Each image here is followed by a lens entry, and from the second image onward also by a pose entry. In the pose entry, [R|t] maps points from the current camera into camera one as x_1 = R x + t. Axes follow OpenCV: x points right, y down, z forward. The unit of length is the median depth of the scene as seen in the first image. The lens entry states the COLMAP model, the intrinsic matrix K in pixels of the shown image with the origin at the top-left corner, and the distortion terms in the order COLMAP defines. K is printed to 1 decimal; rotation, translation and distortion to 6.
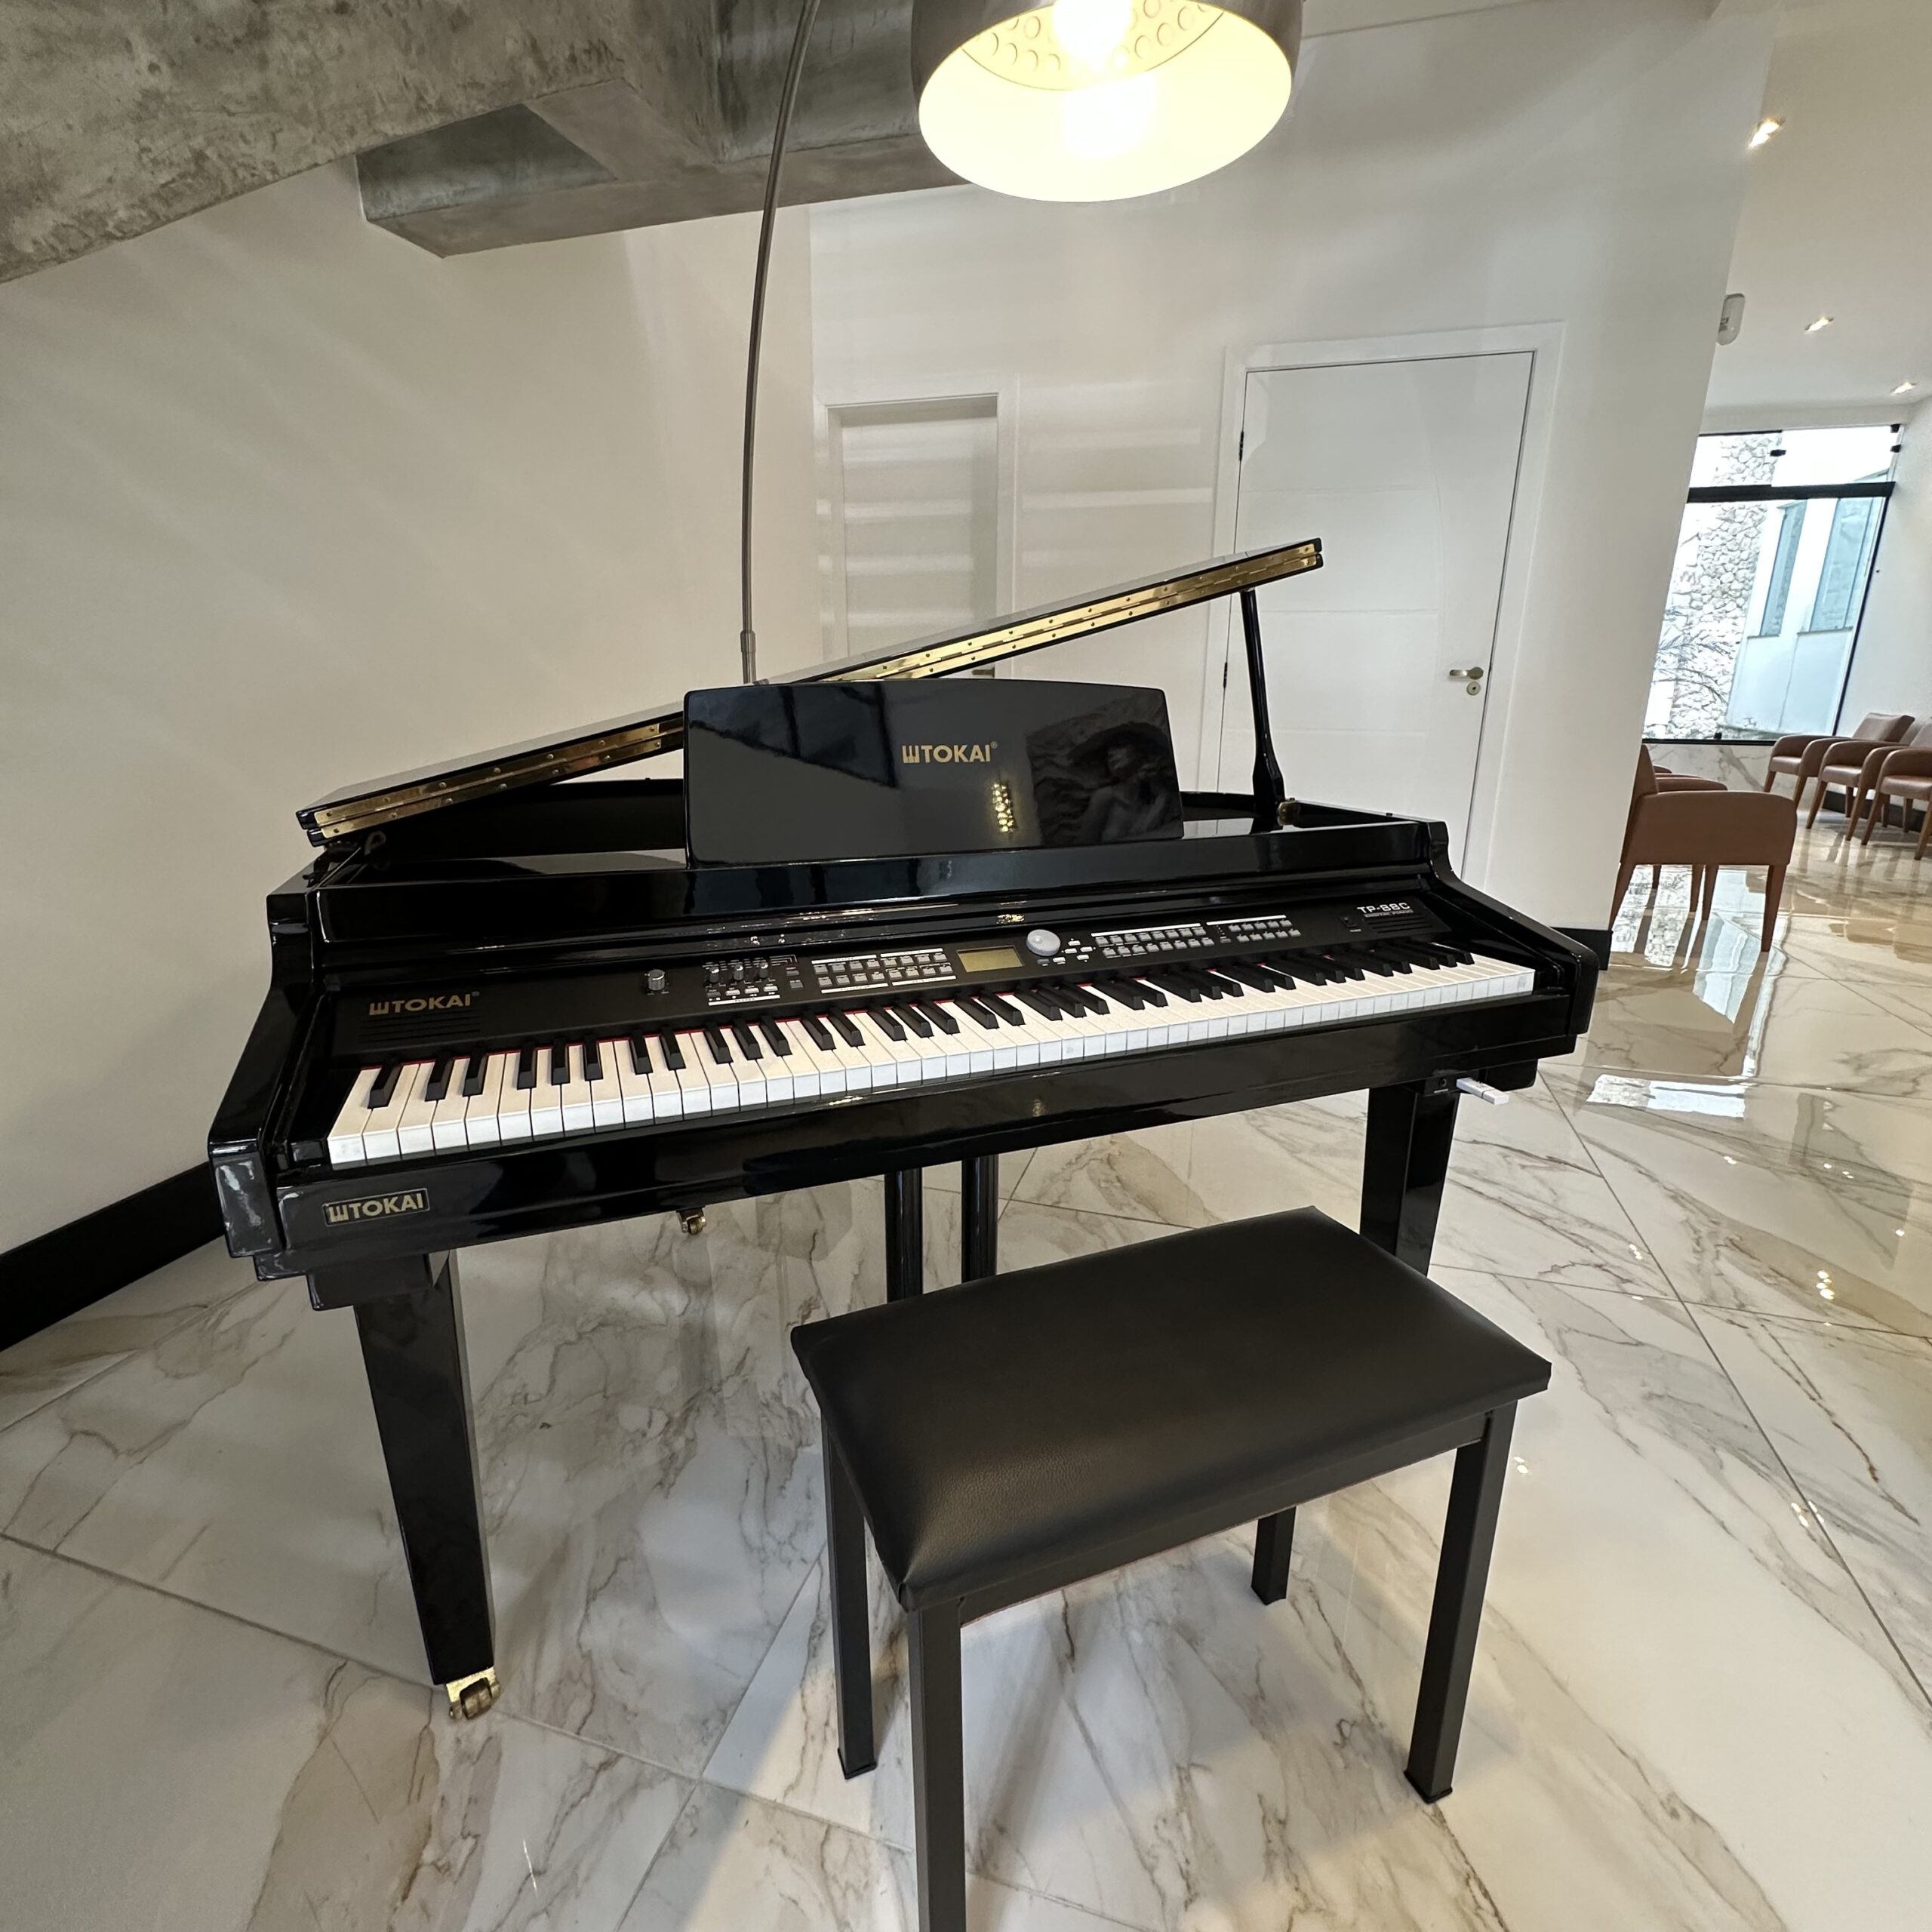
lens RADIAL K [[1025.5, 0, 966.0], [0, 1025.5, 966.9], [0, 0, 1]] dist [0.000959, -0.000327]
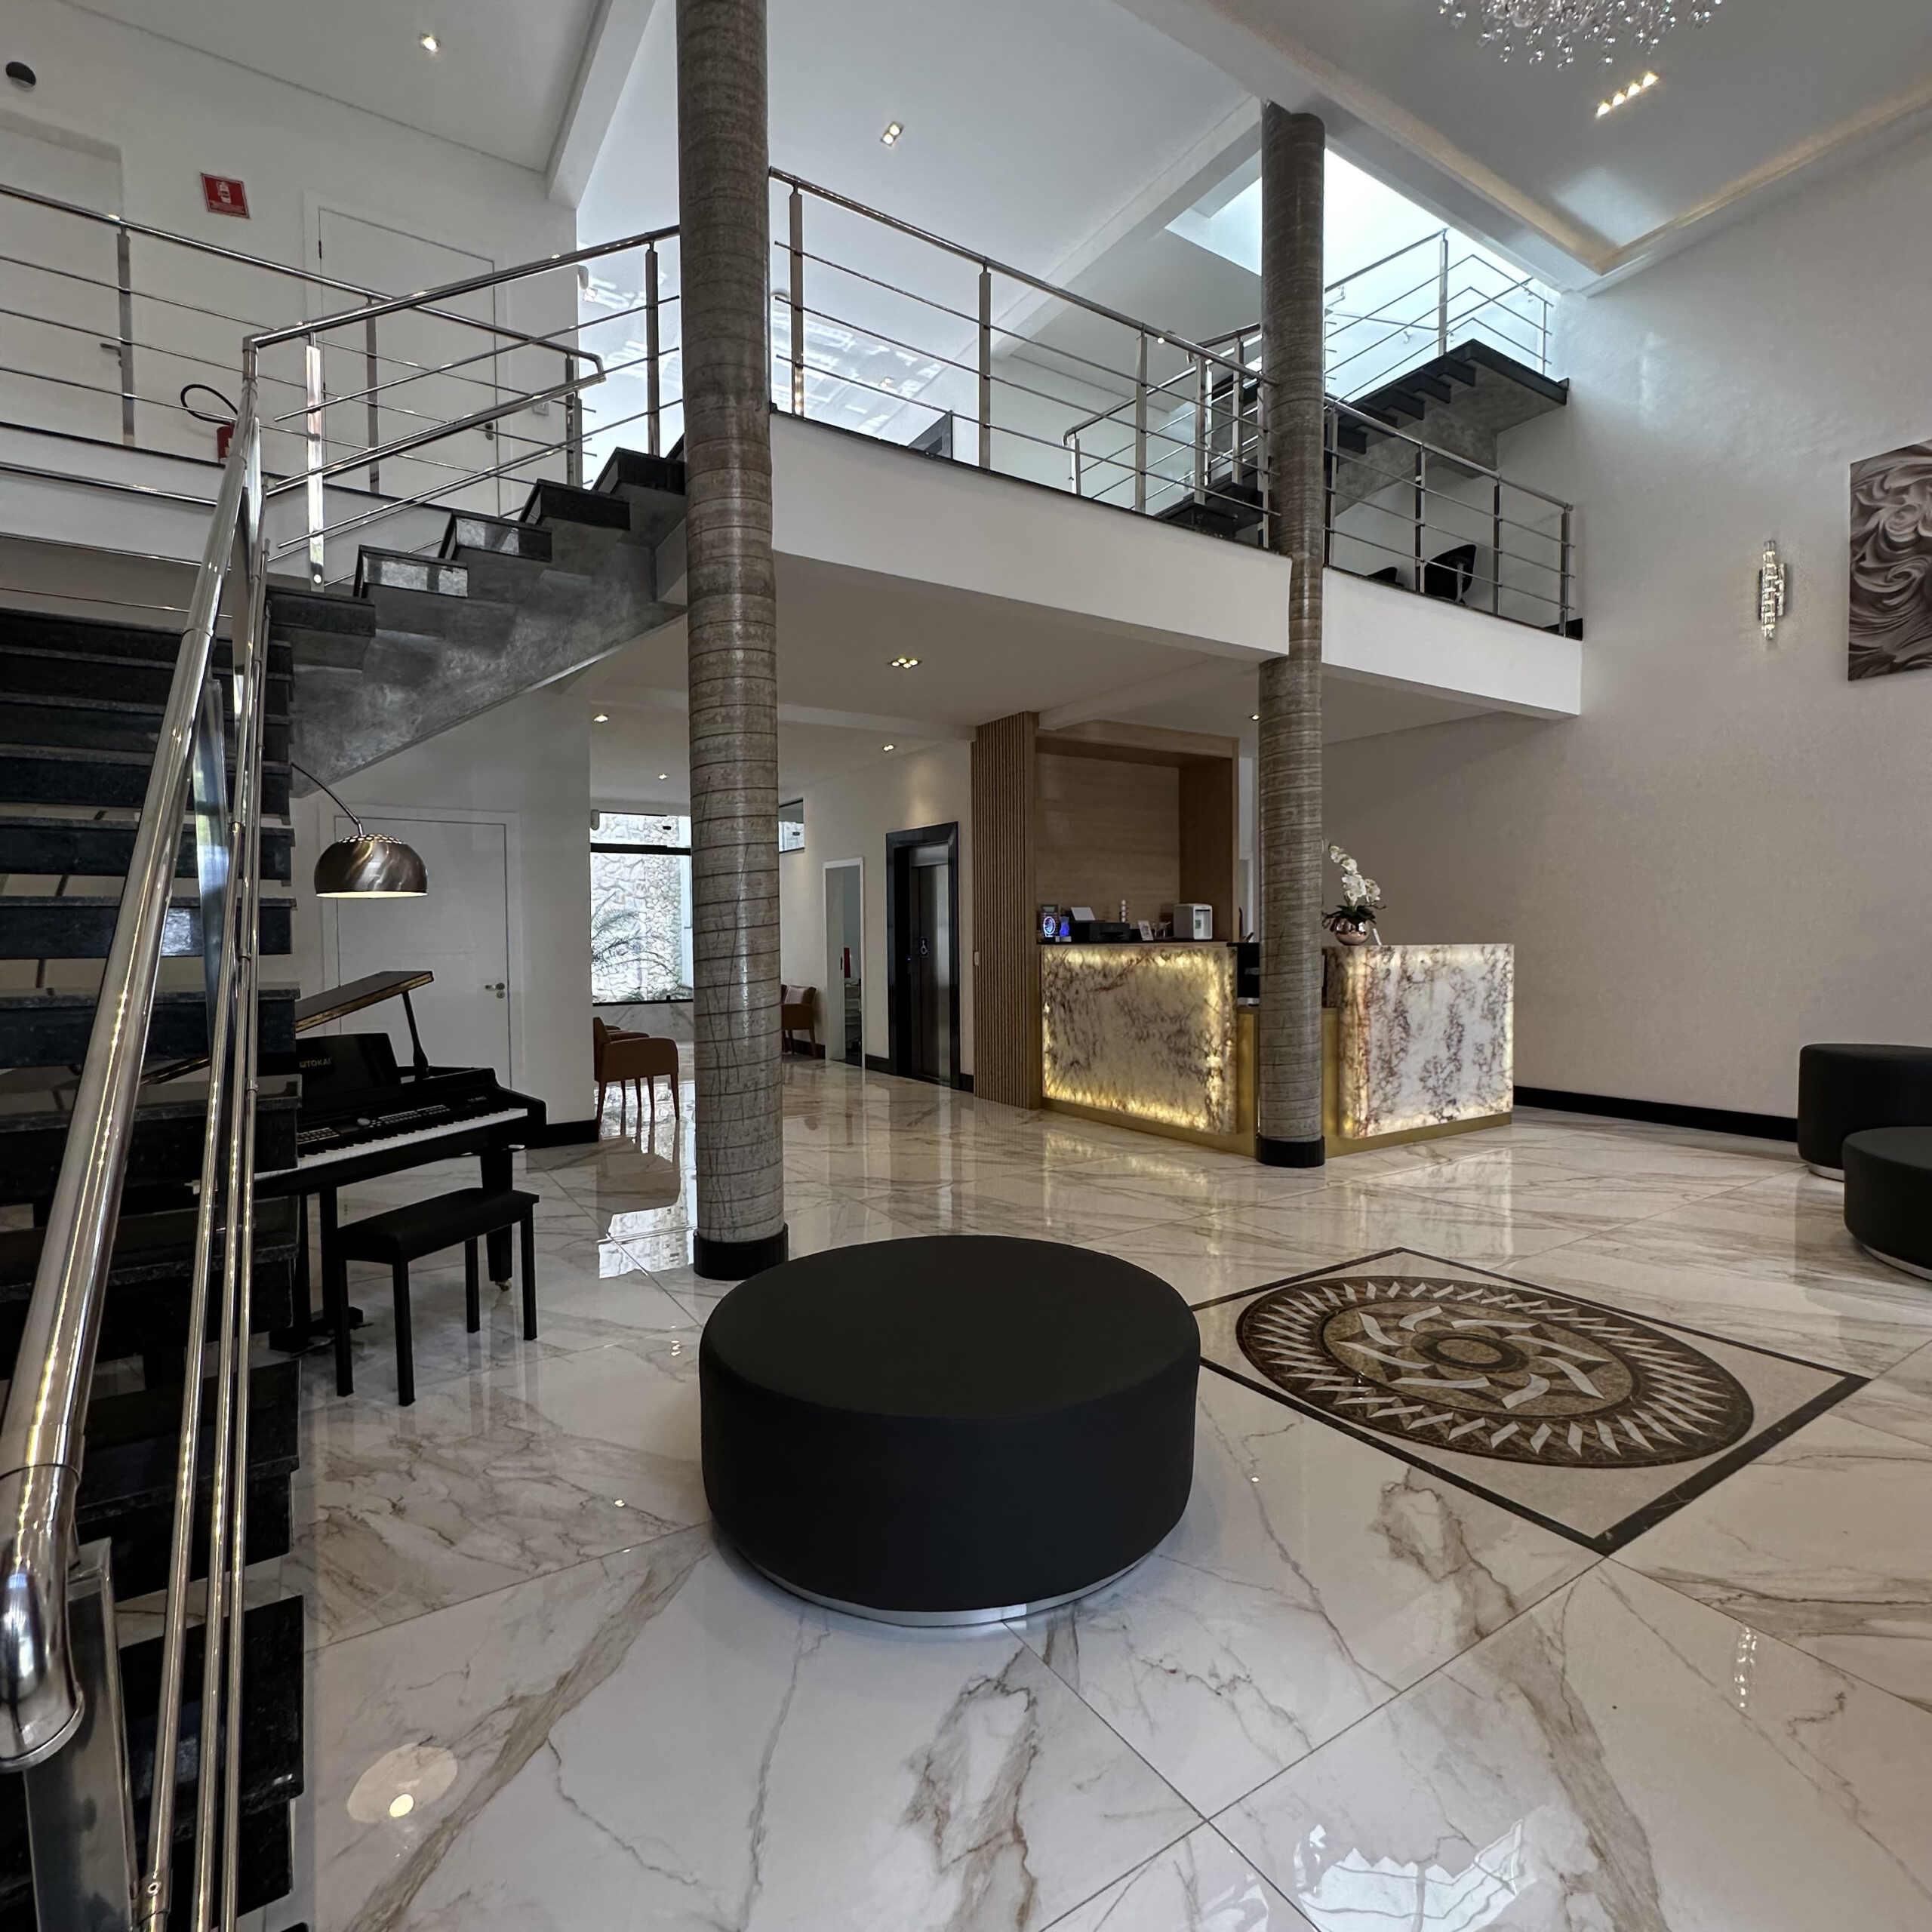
lens RADIAL K [[1025.5, 0, 966.0], [0, 1025.5, 966.9], [0, 0, 1]] dist [0.000959, -0.000327]
pose [[0.648551, -0.038030, 0.760221, -0.744313], [0.223542, 0.964226, -0.142470, 0.257073], [-0.727606, 0.262341, 0.633851, -1.631451]]
